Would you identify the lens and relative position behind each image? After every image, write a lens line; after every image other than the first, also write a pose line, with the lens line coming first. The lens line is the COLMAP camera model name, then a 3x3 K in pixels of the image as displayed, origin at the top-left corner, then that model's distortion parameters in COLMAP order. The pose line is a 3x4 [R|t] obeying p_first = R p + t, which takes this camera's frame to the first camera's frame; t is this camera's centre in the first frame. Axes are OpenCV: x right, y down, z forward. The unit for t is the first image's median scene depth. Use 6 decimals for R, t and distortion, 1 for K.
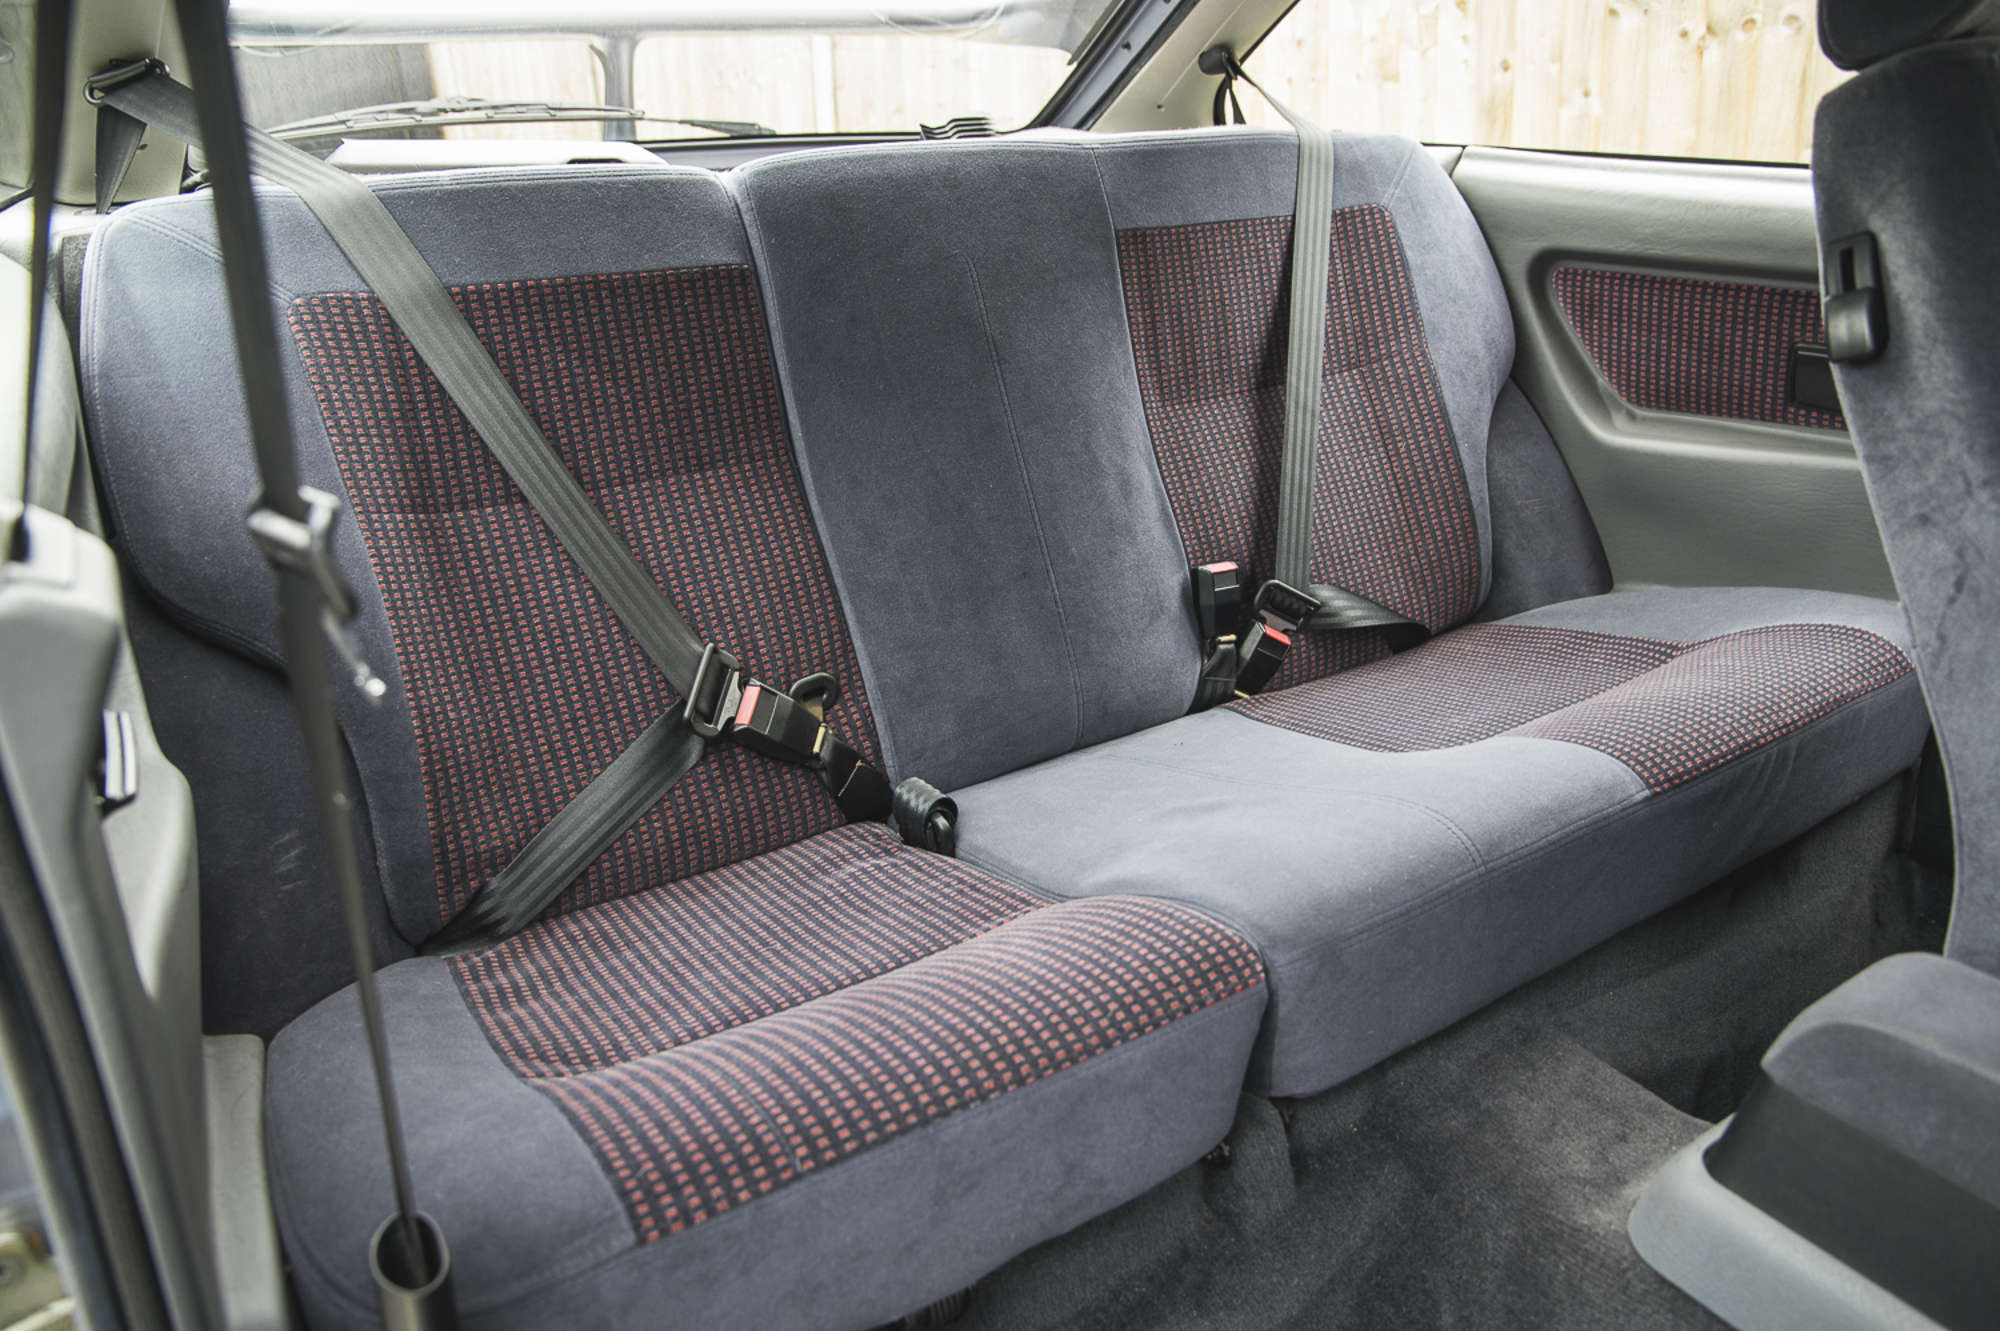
lens RADIAL K [[1446.6, 0, 1000.0], [0, 1446.6, 665.5], [0, 0, 1]] dist [-0.000980, 0.000246]
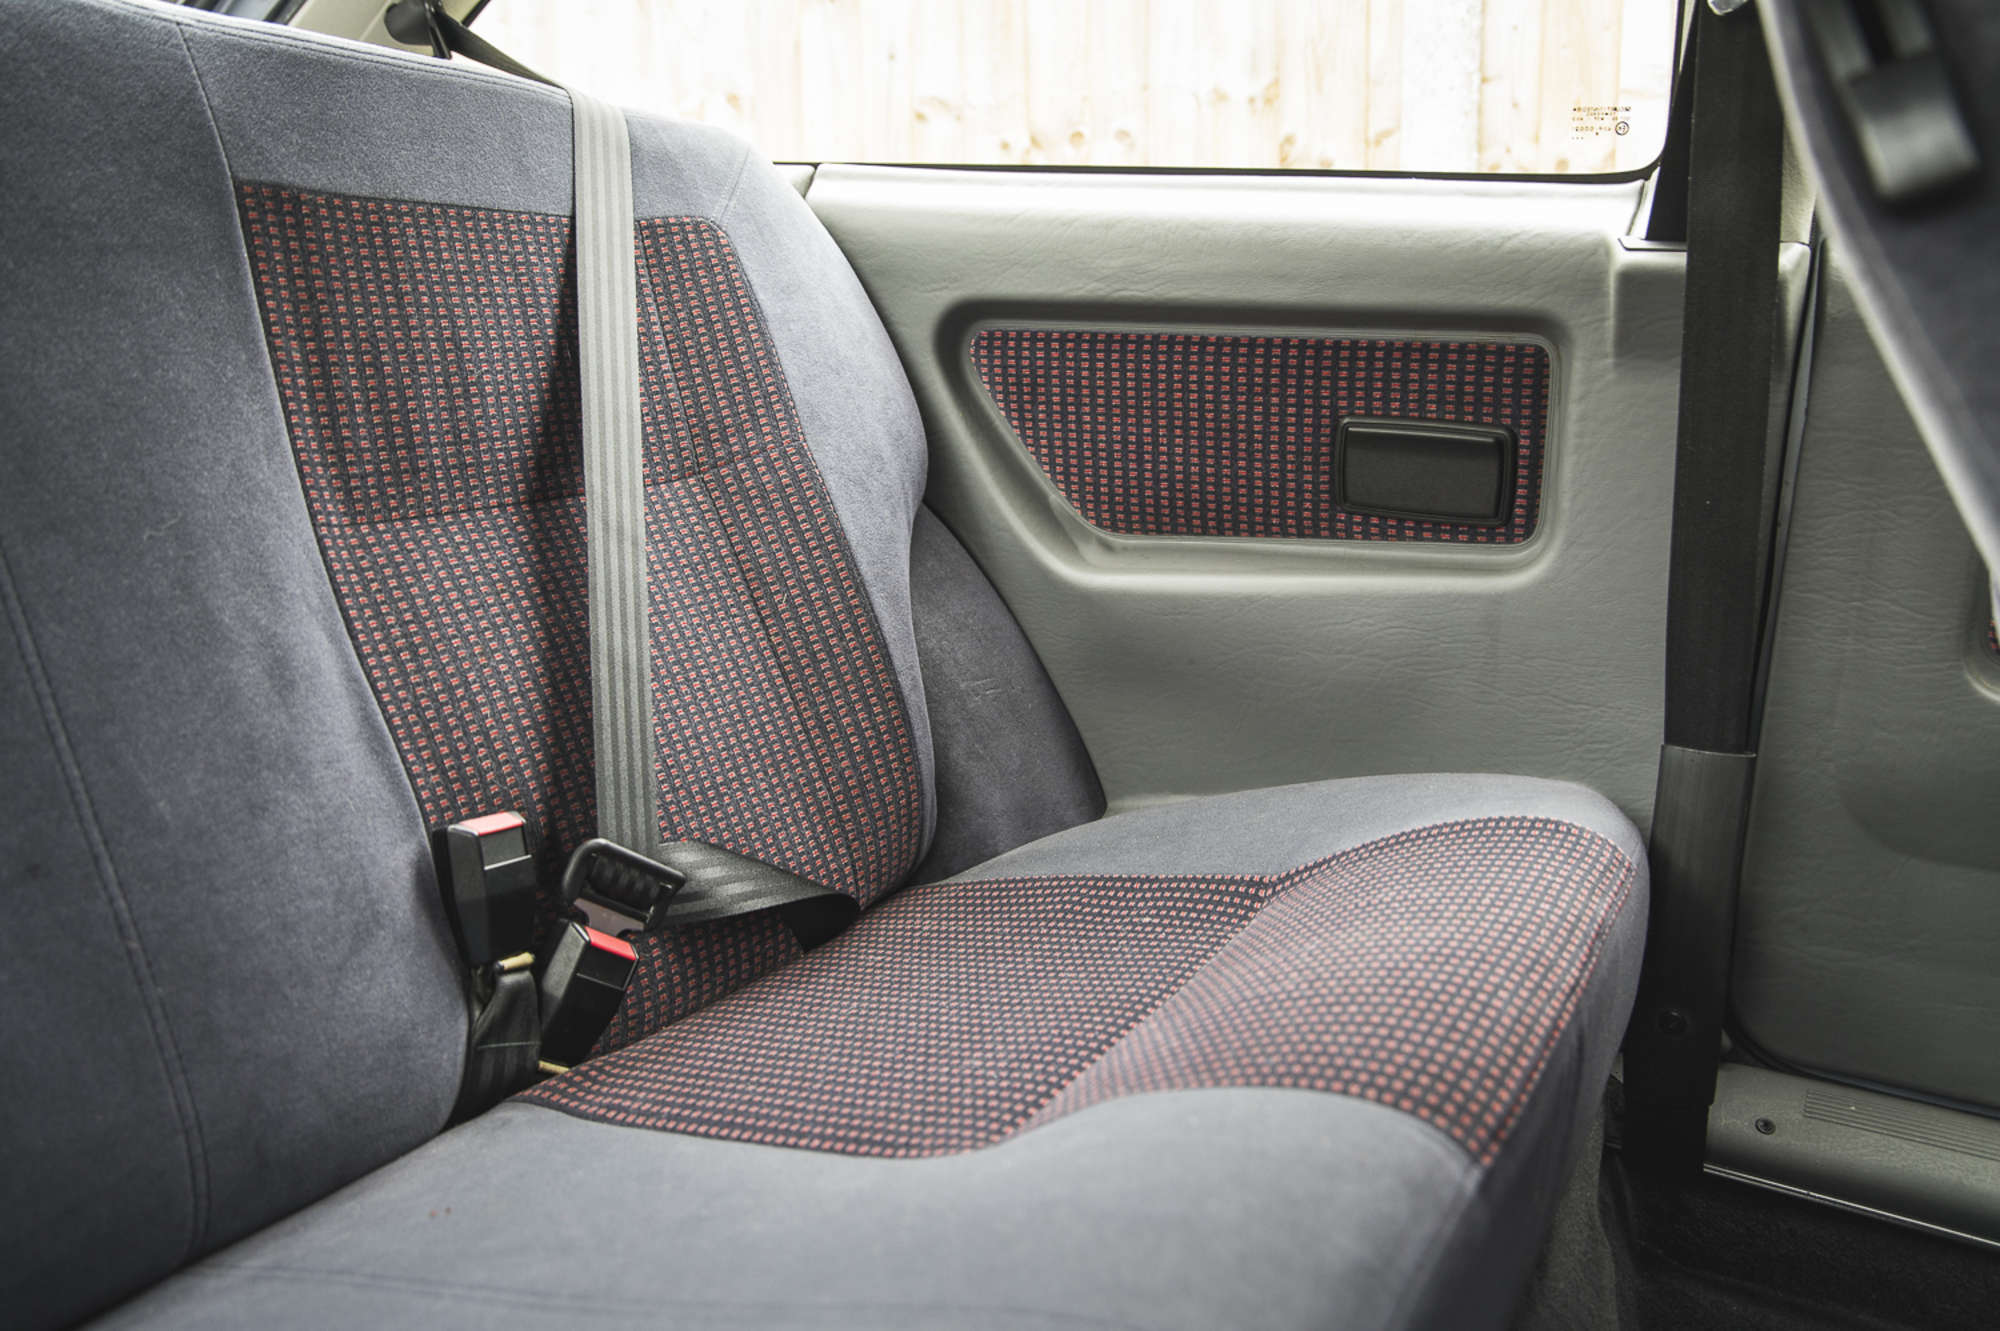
lens RADIAL K [[1547.4, 0, 1000.0], [0, 1547.4, 665.5], [0, 0, 1]] dist [-0.086068, 0.079853]
pose [[0.872330, -0.037680, 0.487463, 0.045758], [0.130275, 0.978894, -0.157465, -0.013392], [-0.471241, 0.200866, 0.858828, 0.424834]]
